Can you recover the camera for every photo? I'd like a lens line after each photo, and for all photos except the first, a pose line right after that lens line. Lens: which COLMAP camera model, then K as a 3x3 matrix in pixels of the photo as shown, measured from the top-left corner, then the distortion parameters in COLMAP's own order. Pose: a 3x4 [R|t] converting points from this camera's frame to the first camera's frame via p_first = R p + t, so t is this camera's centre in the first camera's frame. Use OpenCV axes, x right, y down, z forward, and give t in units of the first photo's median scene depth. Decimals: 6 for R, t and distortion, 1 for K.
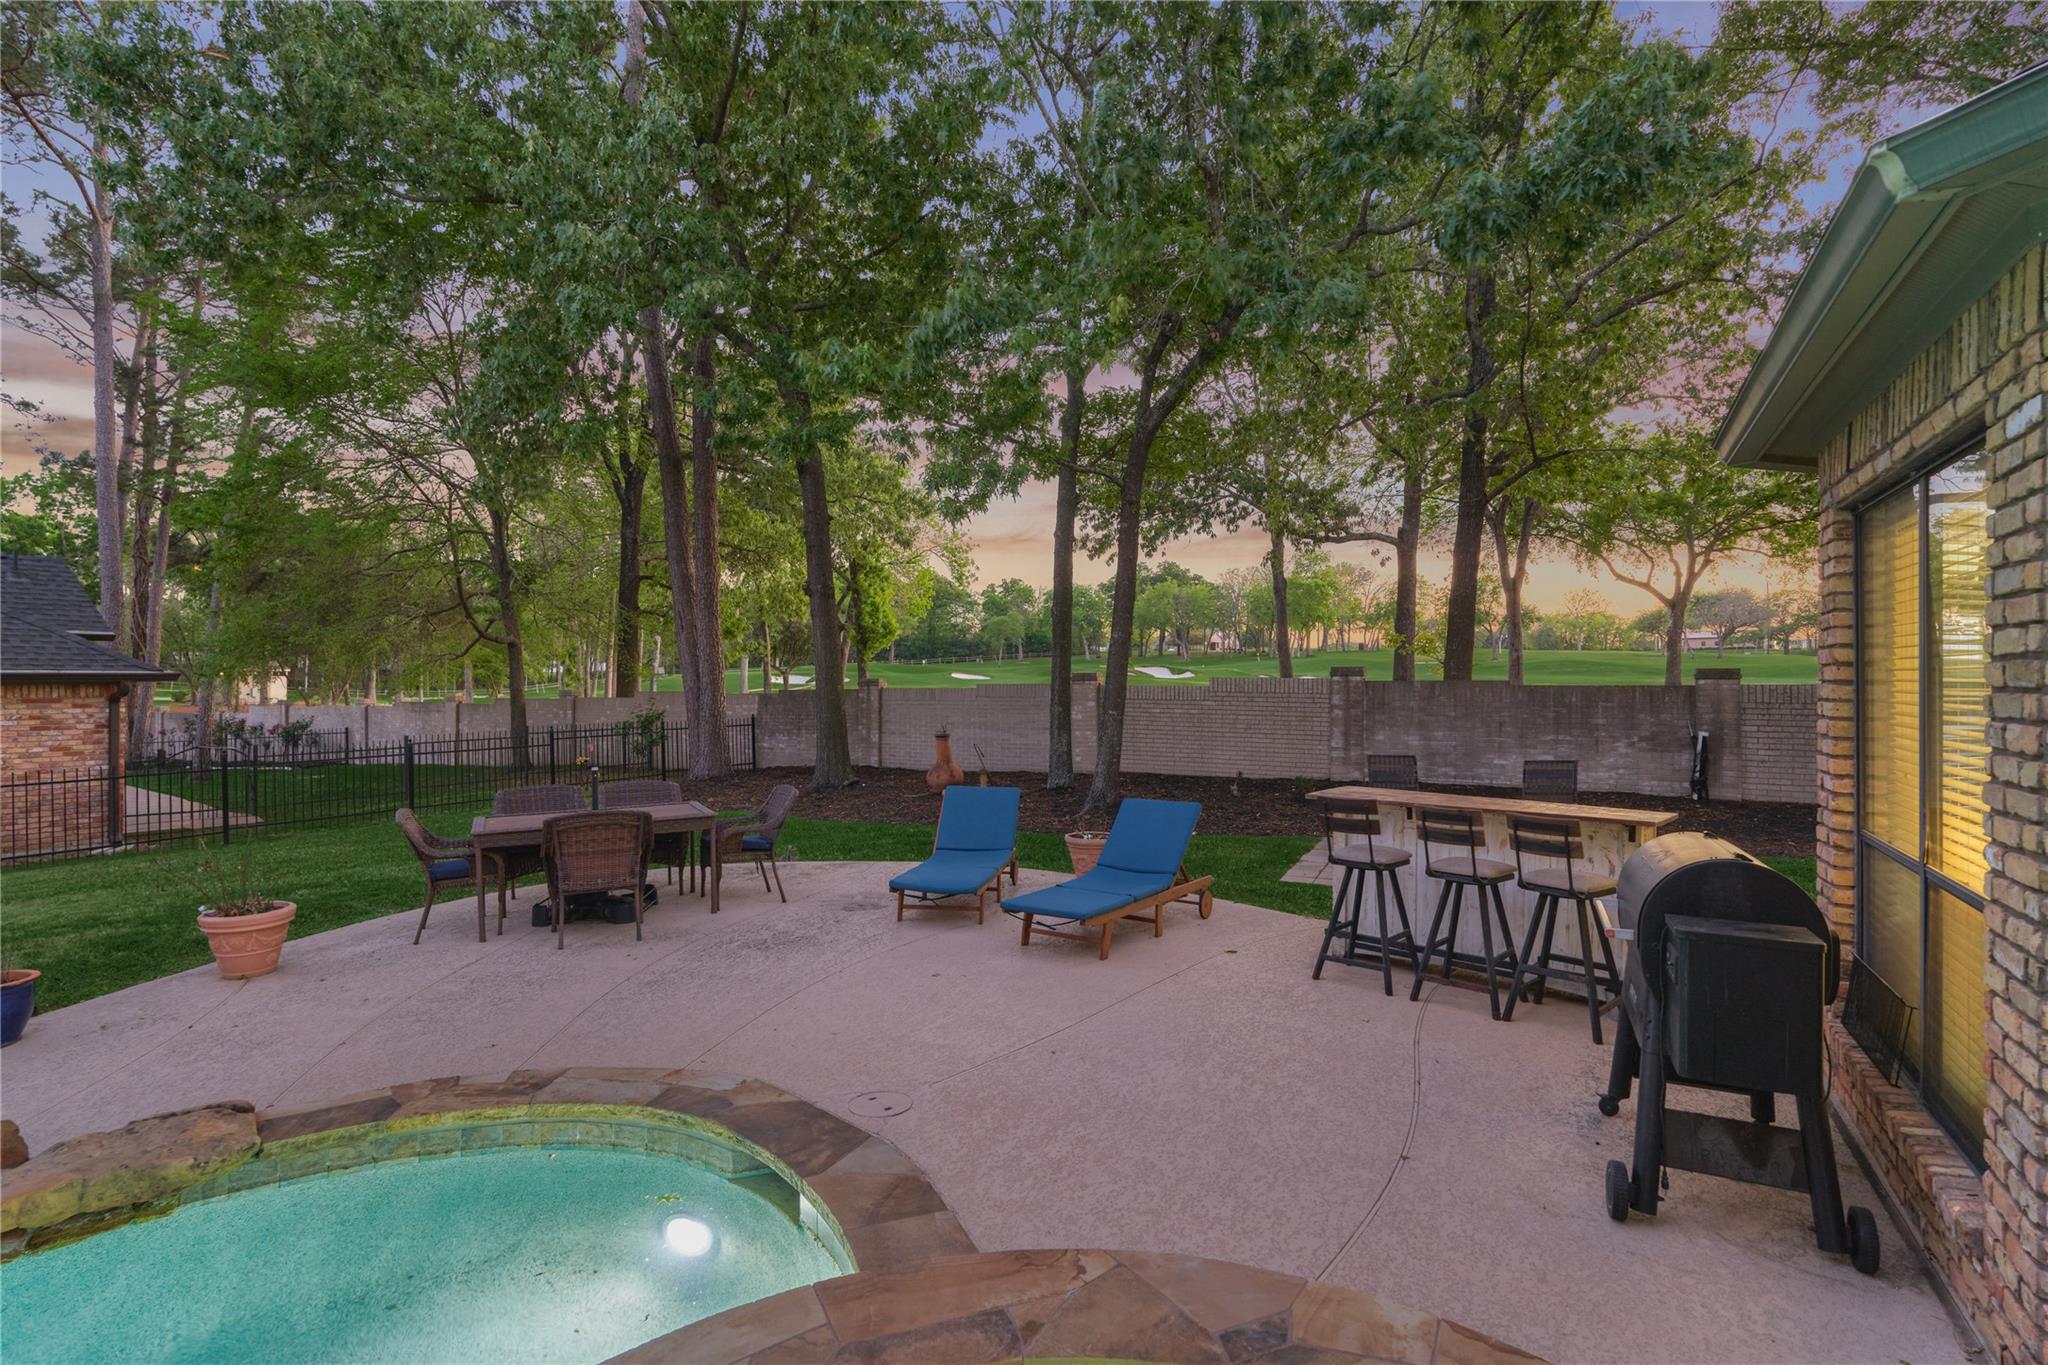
lens RADIAL K [[1001.5, 0, 1028.0], [0, 1001.5, 684.0], [0, 0, 1]] dist [-0.009519, 0.000137]
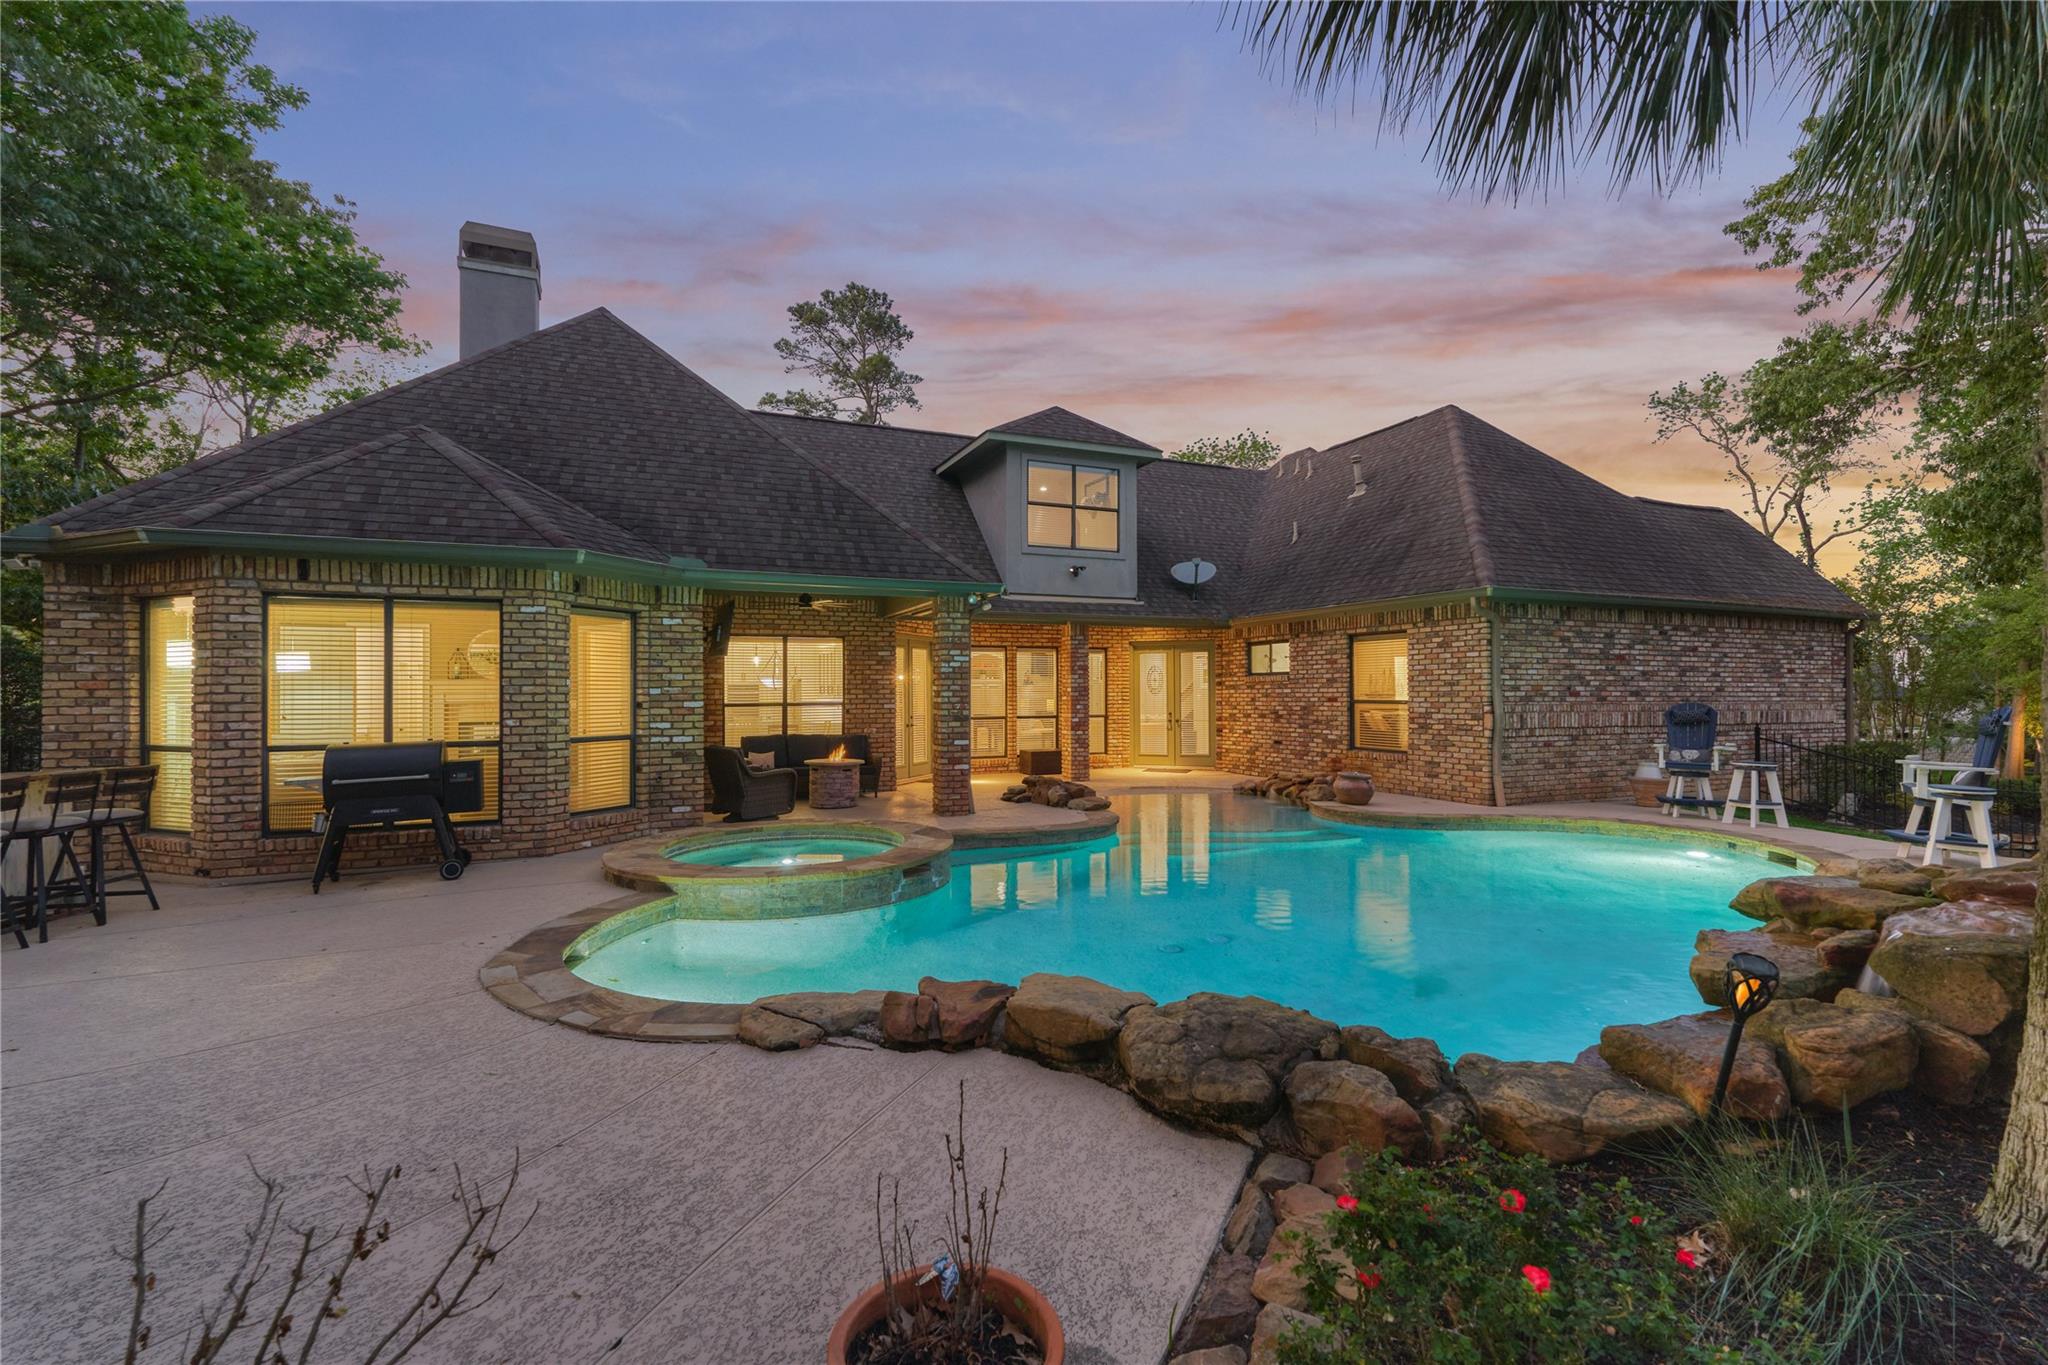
lens RADIAL K [[892.7, 0, 1022.0], [0, 892.7, 678.4], [0, 0, 1]] dist [-0.005030, 0.000677]
pose [[-0.794819, 0.009482, 0.606772, -0.312634], [0.003968, 0.999938, -0.010428, 0.006304], [-0.606834, -0.005881, -0.794807, 0.303035]]
